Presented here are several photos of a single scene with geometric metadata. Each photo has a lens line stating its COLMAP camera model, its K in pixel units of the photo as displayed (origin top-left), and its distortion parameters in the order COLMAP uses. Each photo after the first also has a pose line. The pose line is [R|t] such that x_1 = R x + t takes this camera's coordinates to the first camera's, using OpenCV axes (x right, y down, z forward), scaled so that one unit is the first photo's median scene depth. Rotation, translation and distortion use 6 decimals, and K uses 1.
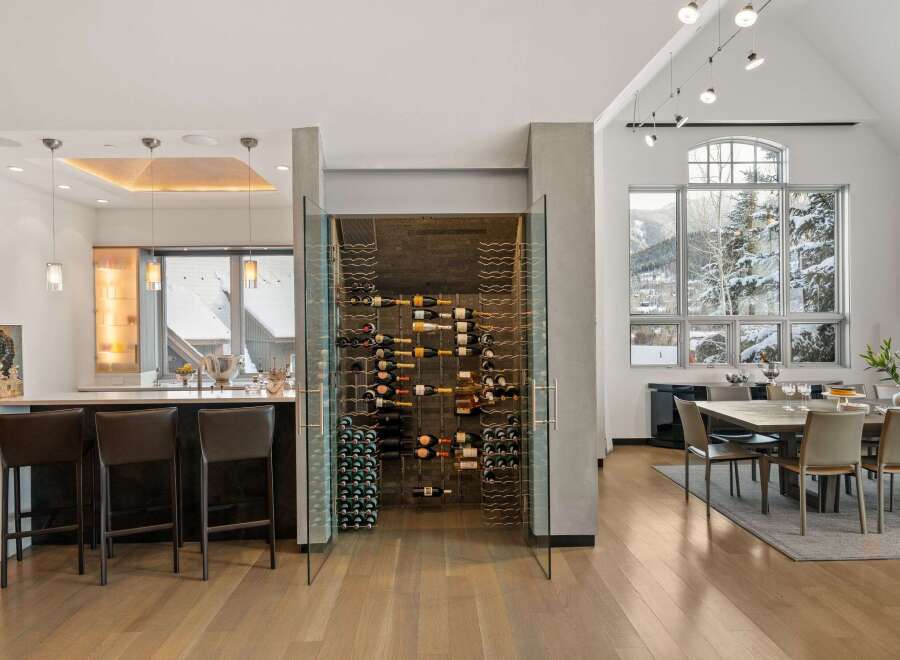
lens RADIAL K [[600.1, 0, 449.9], [0, 600.1, 323.4], [0, 0, 1]] dist [0.011381, 0.001599]
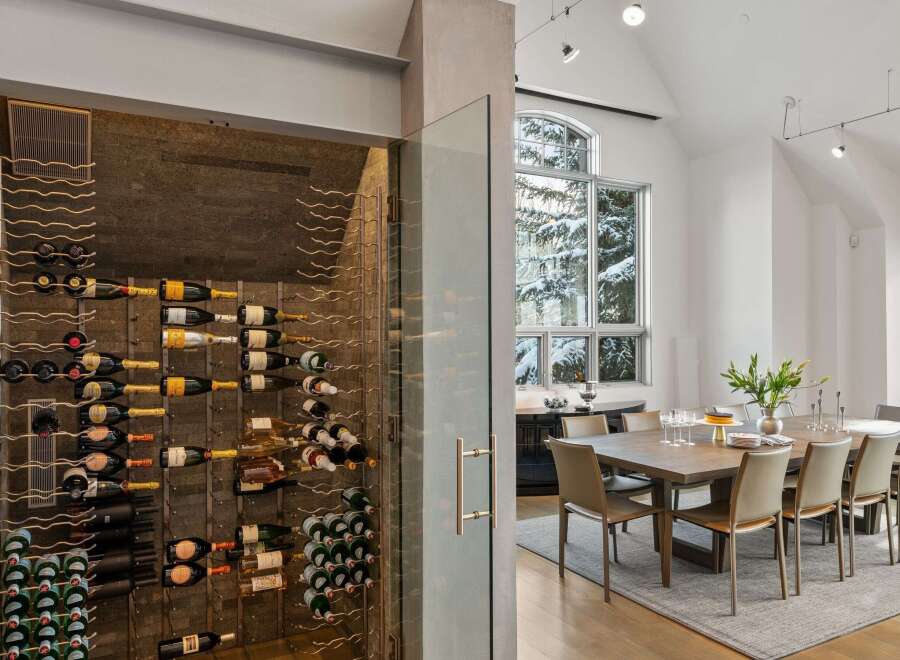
lens RADIAL K [[677.2, 0, 454.8], [0, 677.2, 334.5], [0, 0, 1]] dist [0.009975, -0.001509]
pose [[0.888818, 0.007772, 0.458194, -0.072468], [-0.007584, 0.999969, -0.002249, 0.001079], [-0.458198, -0.001476, 0.888849, 0.237443]]
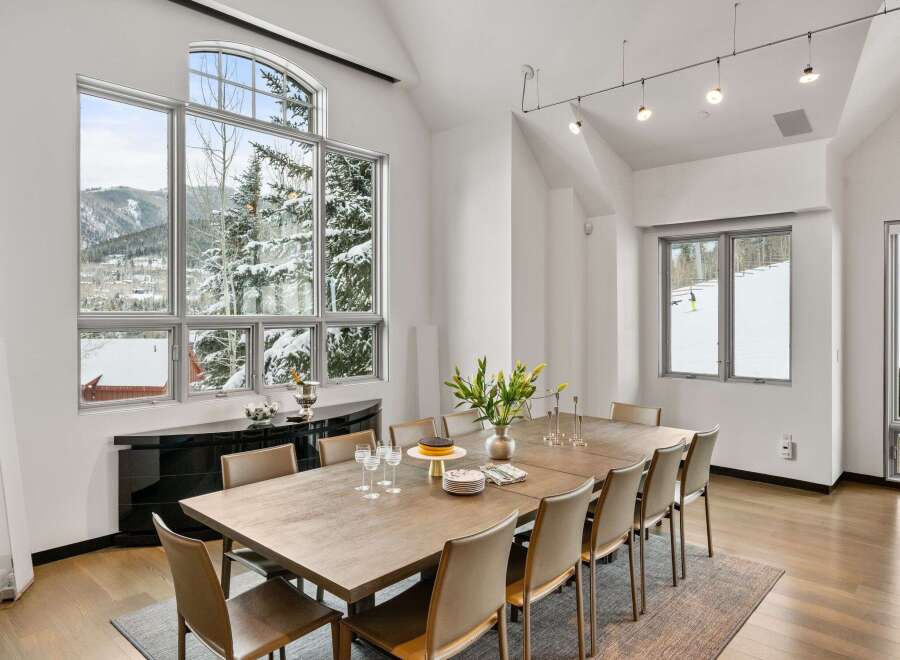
lens RADIAL K [[600.1, 0, 447.1], [0, 600.1, 311.6], [0, 0, 1]] dist [0.011381, 0.001599]
pose [[0.706383, 0.008089, 0.707784, 0.154644], [-0.007604, 0.999964, -0.003840, -0.018122], [-0.707789, -0.002670, 0.706419, 0.392257]]
